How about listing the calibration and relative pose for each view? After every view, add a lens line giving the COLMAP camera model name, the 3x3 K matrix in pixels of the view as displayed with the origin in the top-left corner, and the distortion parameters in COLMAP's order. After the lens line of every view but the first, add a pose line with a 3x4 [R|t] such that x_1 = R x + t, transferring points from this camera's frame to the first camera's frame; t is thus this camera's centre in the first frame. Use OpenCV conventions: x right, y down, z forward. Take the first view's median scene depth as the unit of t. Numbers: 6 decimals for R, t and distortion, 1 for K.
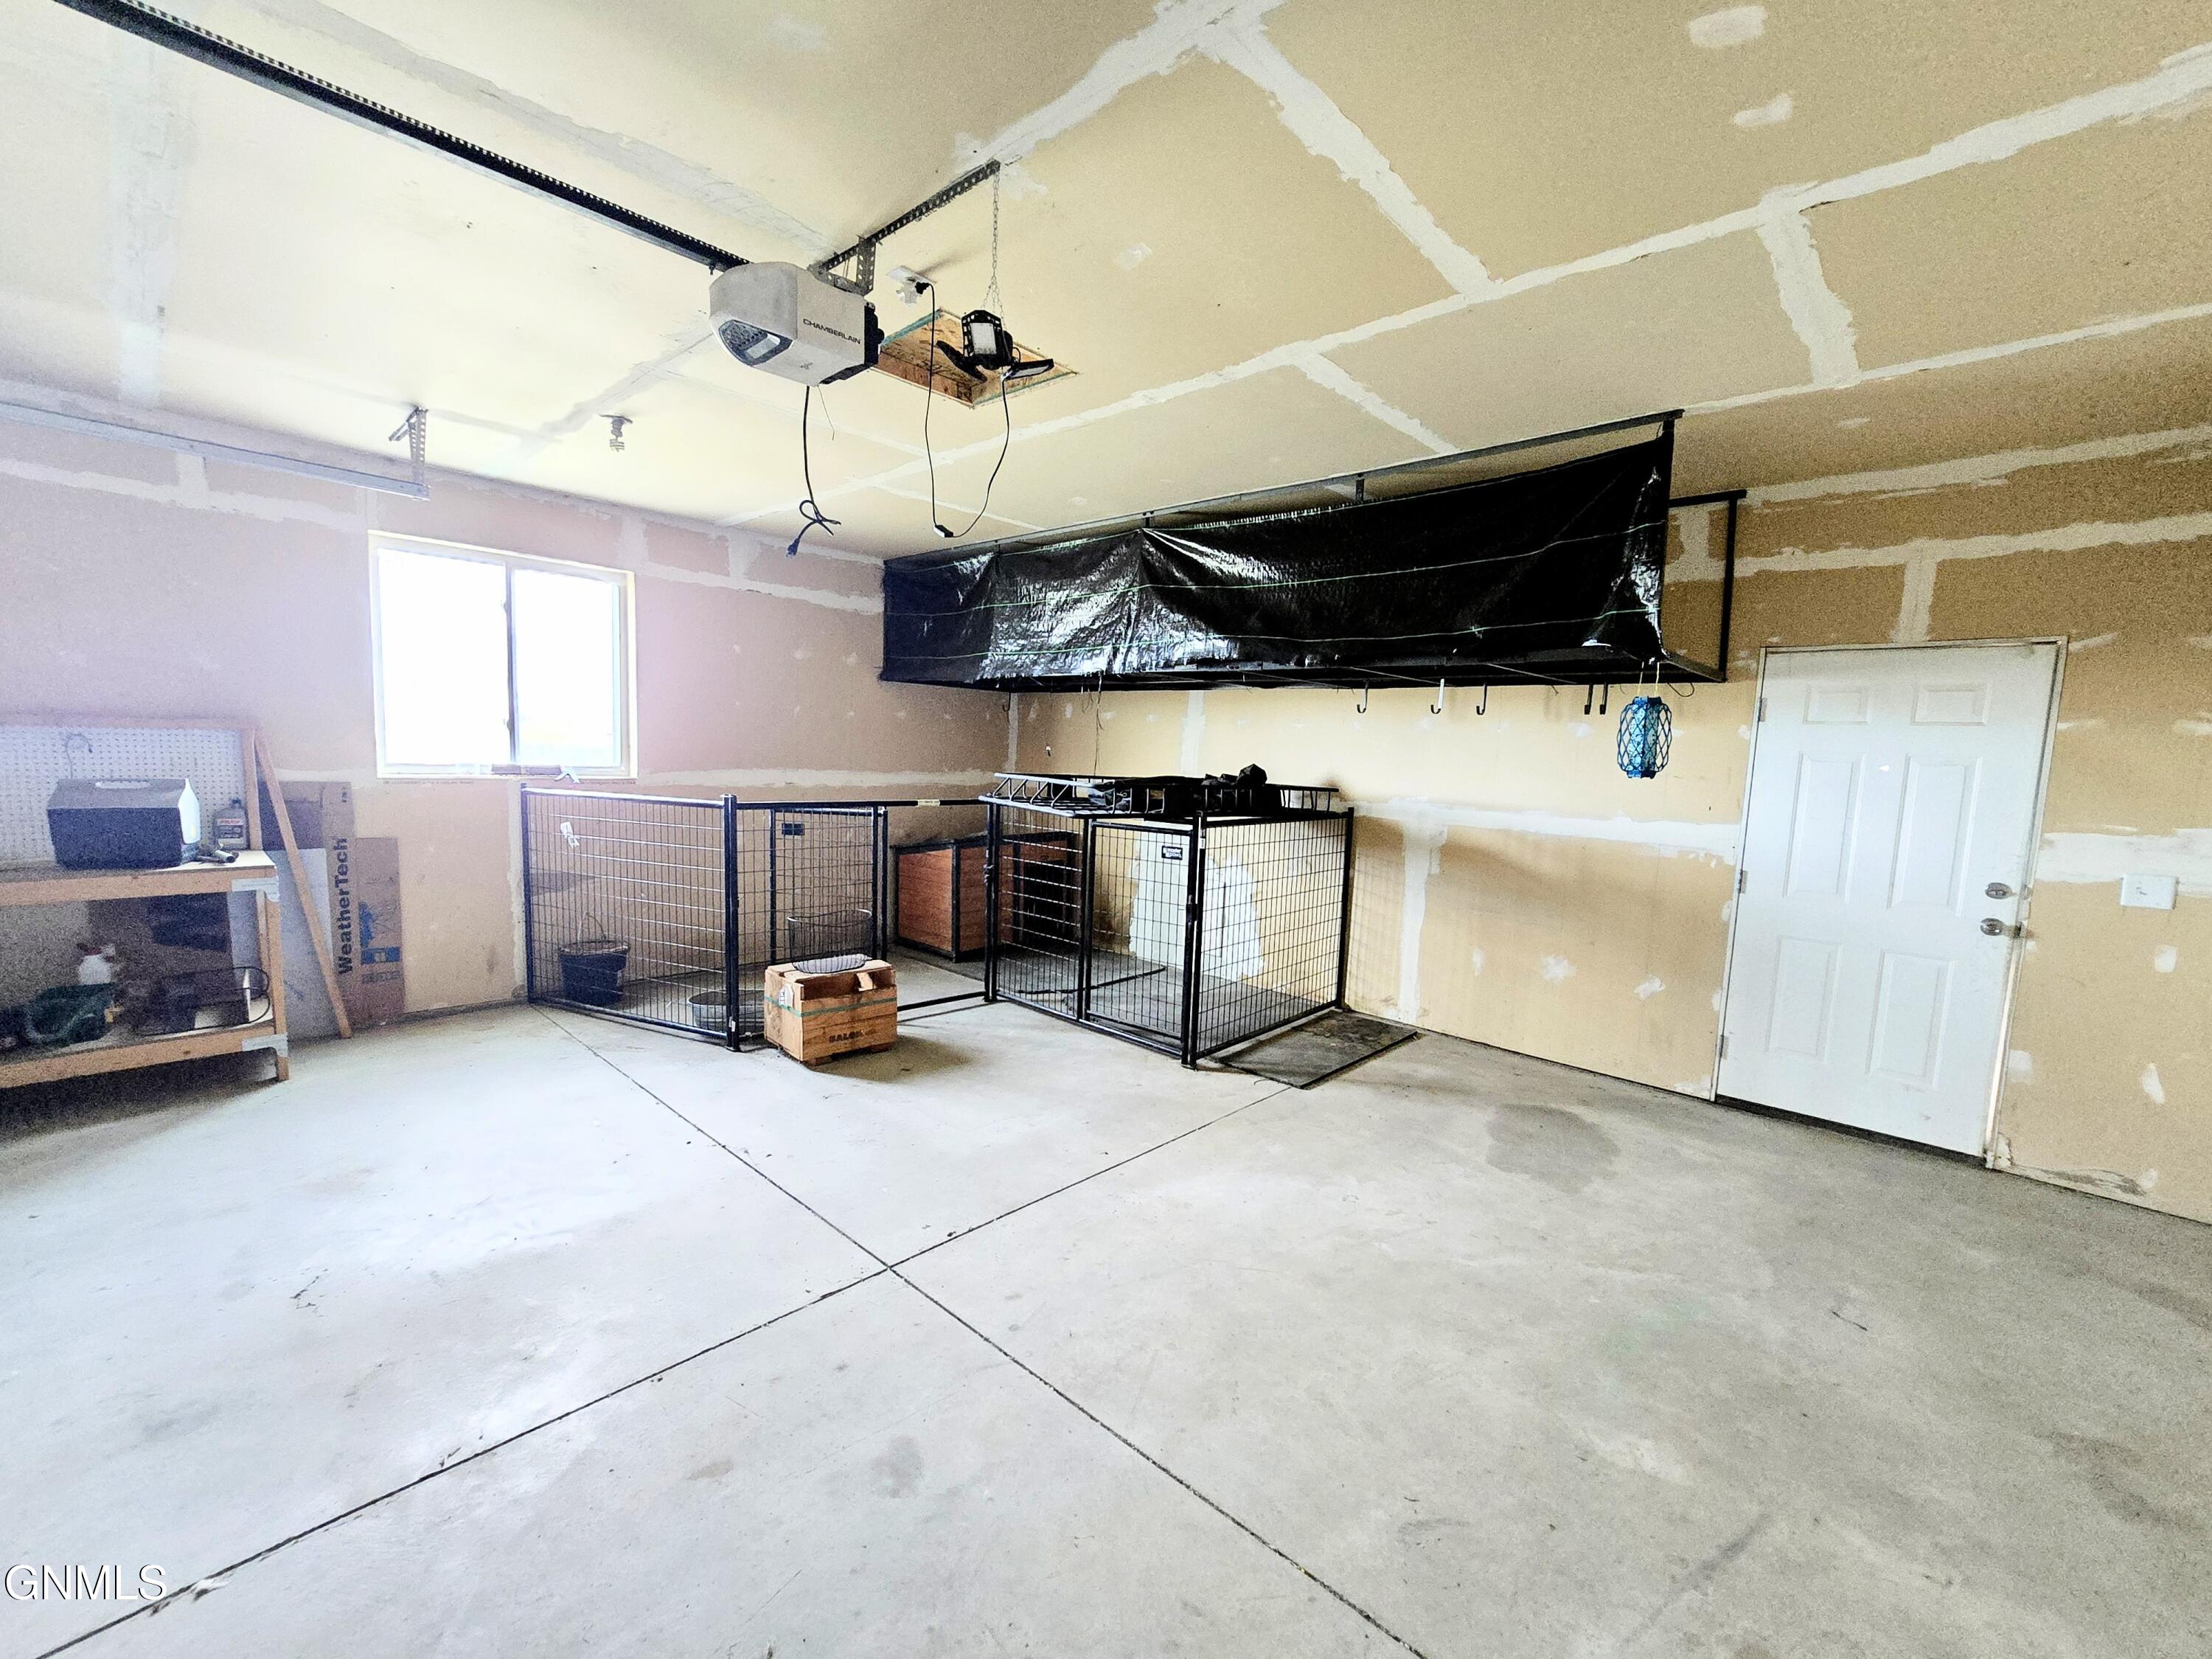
lens RADIAL K [[935.1, 0, 1116.2], [0, 935.1, 845.7], [0, 0, 1]] dist [-0.000497, 0.003017]
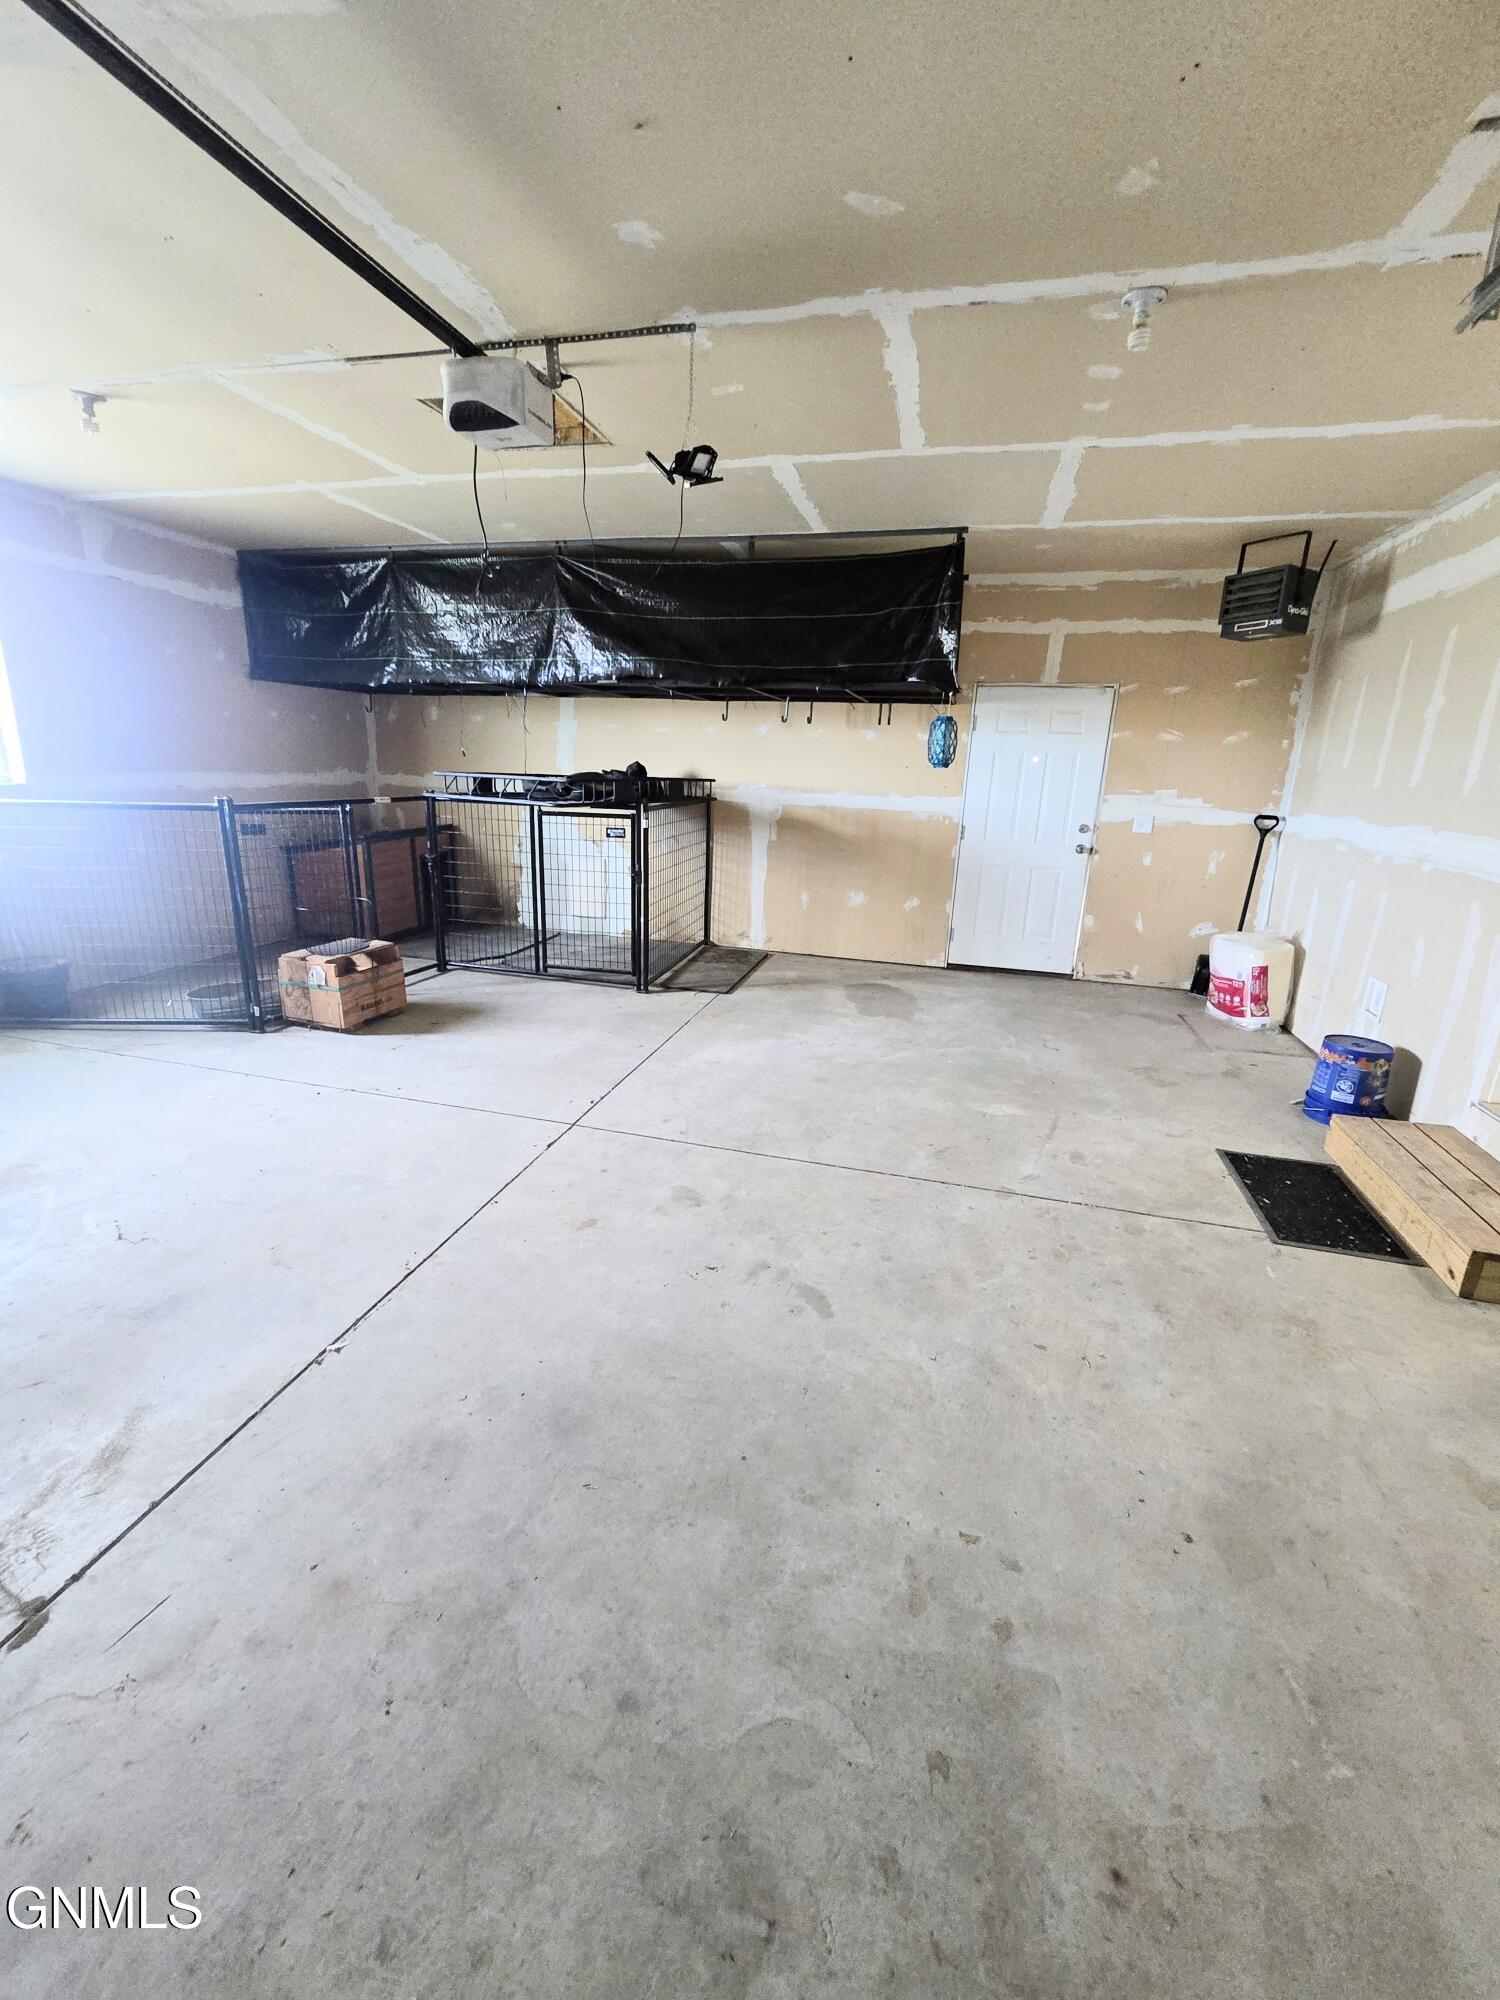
lens RADIAL K [[845.5, 0, 737.6], [0, 845.5, 1009.8], [0, 0, 1]] dist [-0.000497, 0.003017]
pose [[0.882727, -0.143307, 0.447500, -0.409581], [0.050734, 0.975858, 0.212431, 0.007422], [-0.467139, -0.164815, 0.868687, -0.163598]]
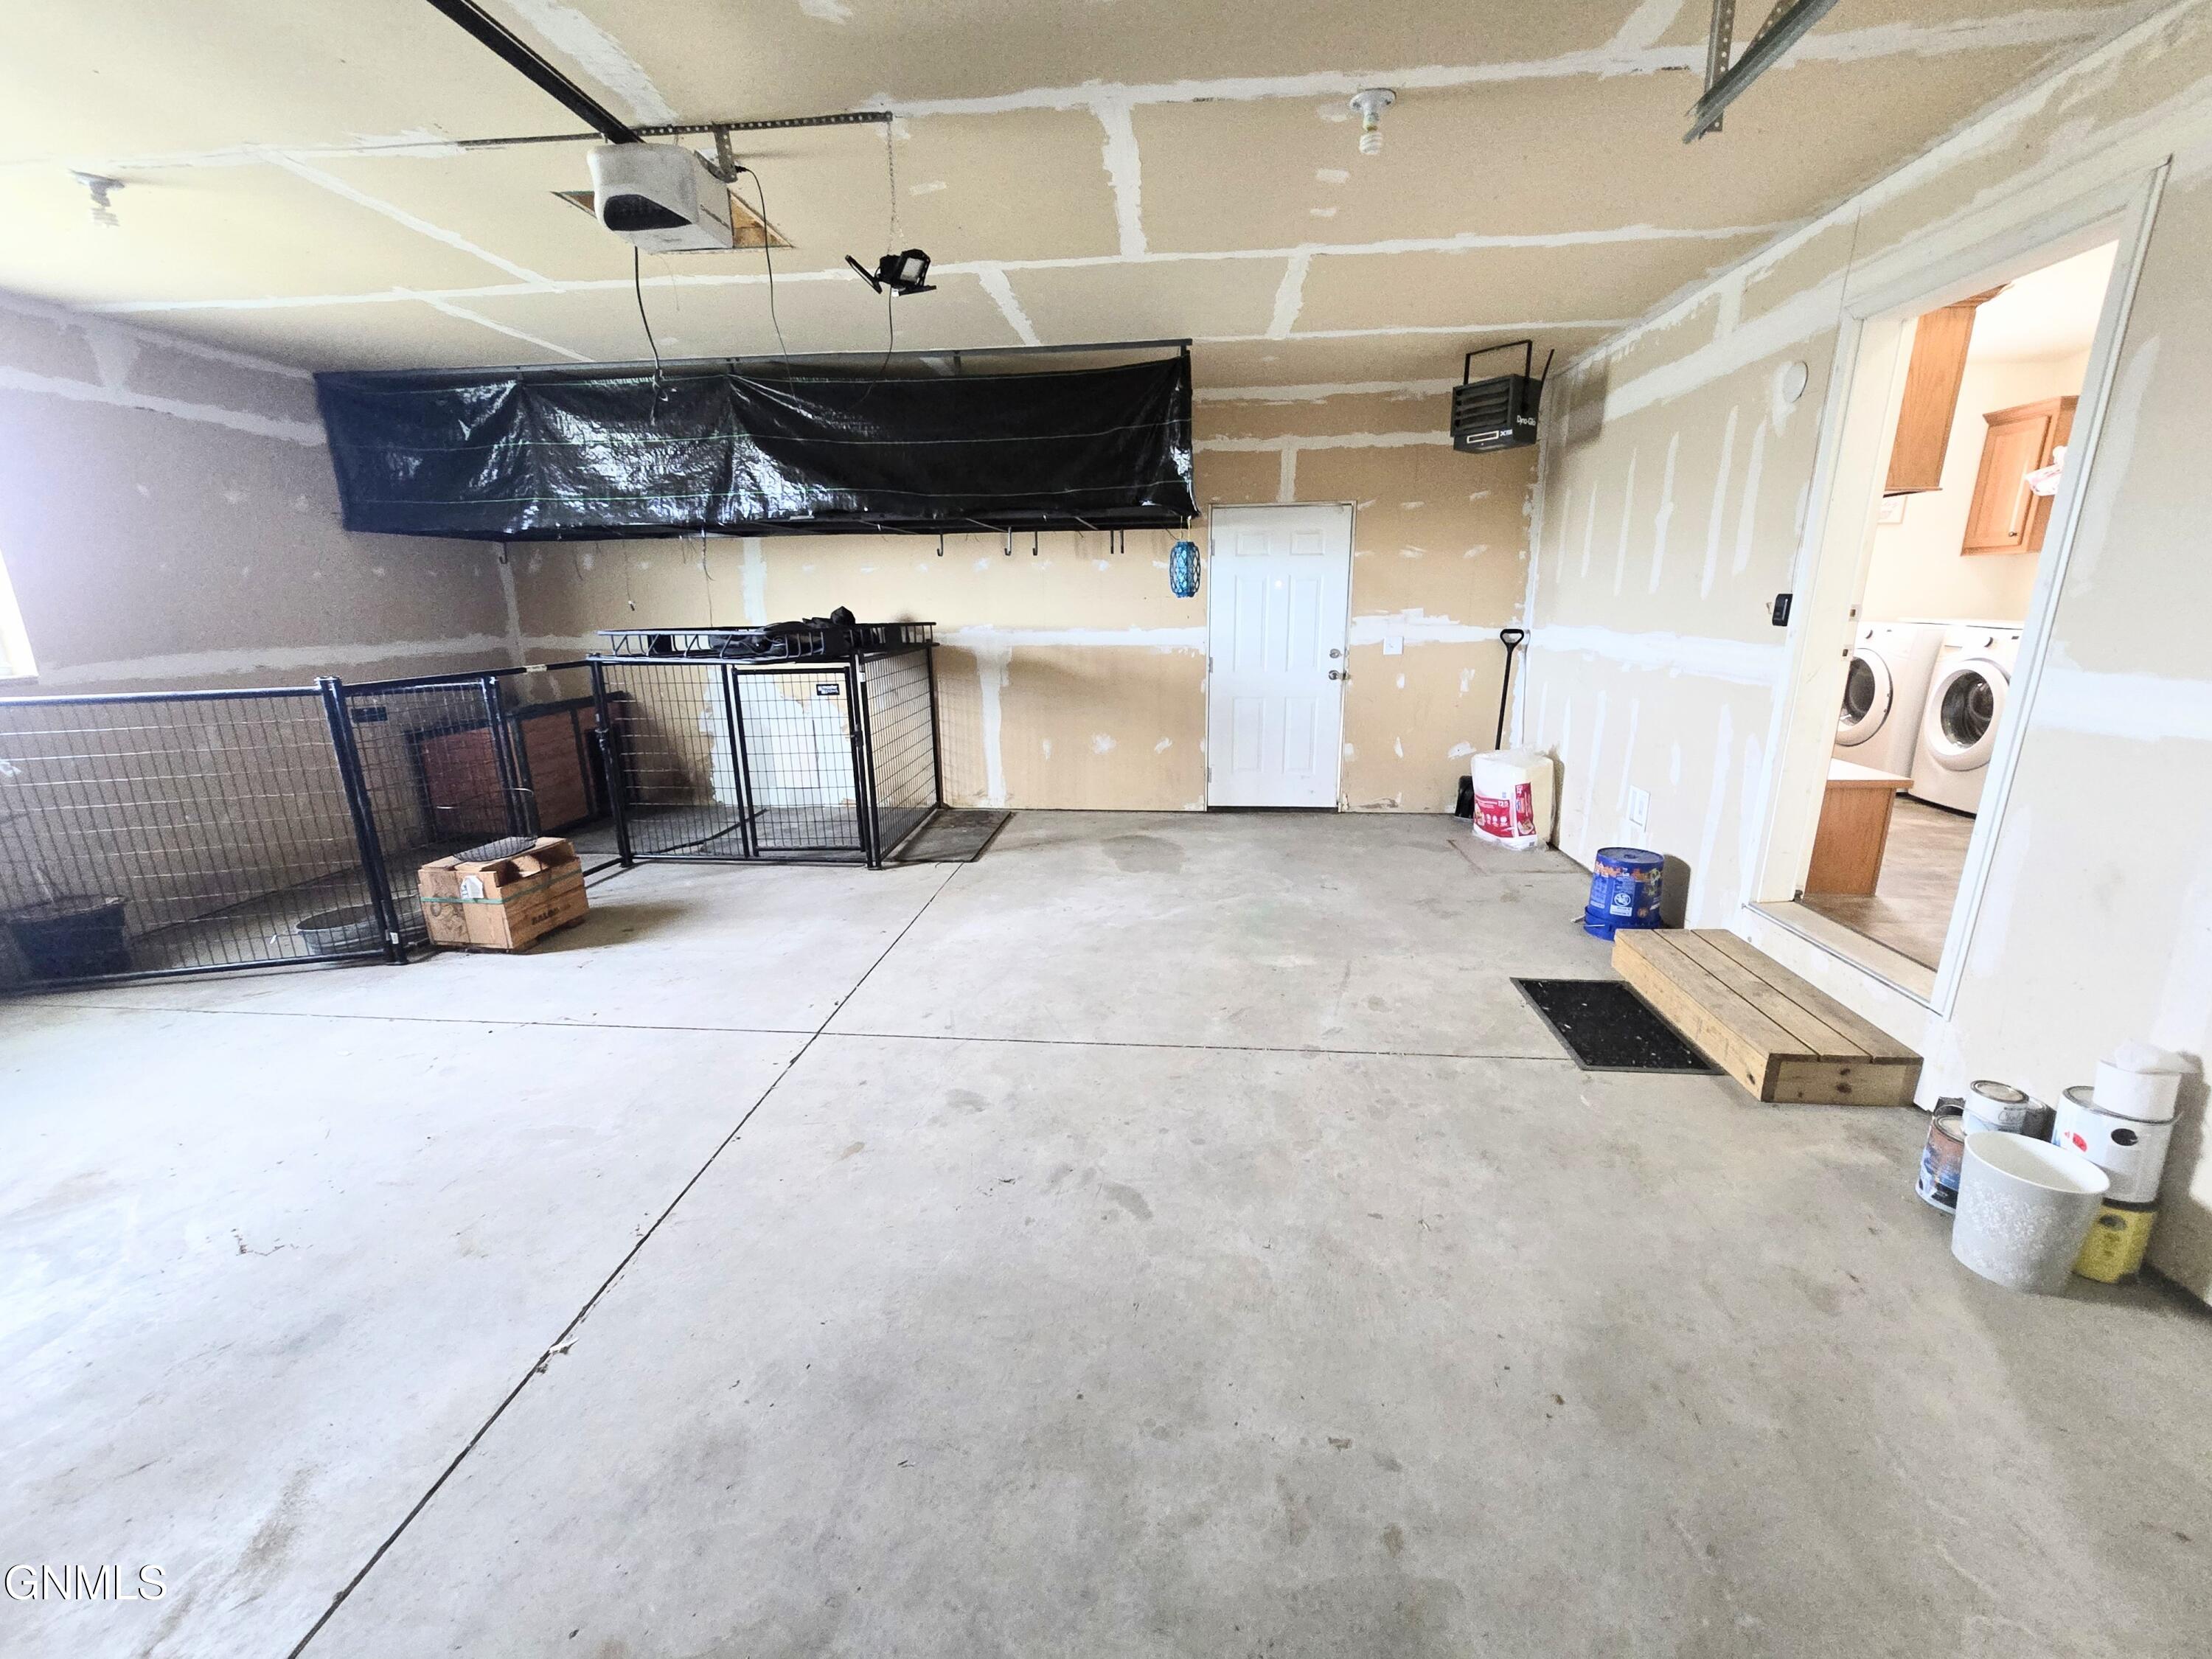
lens RADIAL K [[935.1, 0, 1106.0], [0, 935.1, 852.6], [0, 0, 1]] dist [-0.000497, 0.003017]
pose [[0.788727, -0.211952, 0.577050, -0.429409], [0.109020, 0.972030, 0.208019, 0.000367], [-0.605000, -0.101161, 0.789773, -0.135349]]
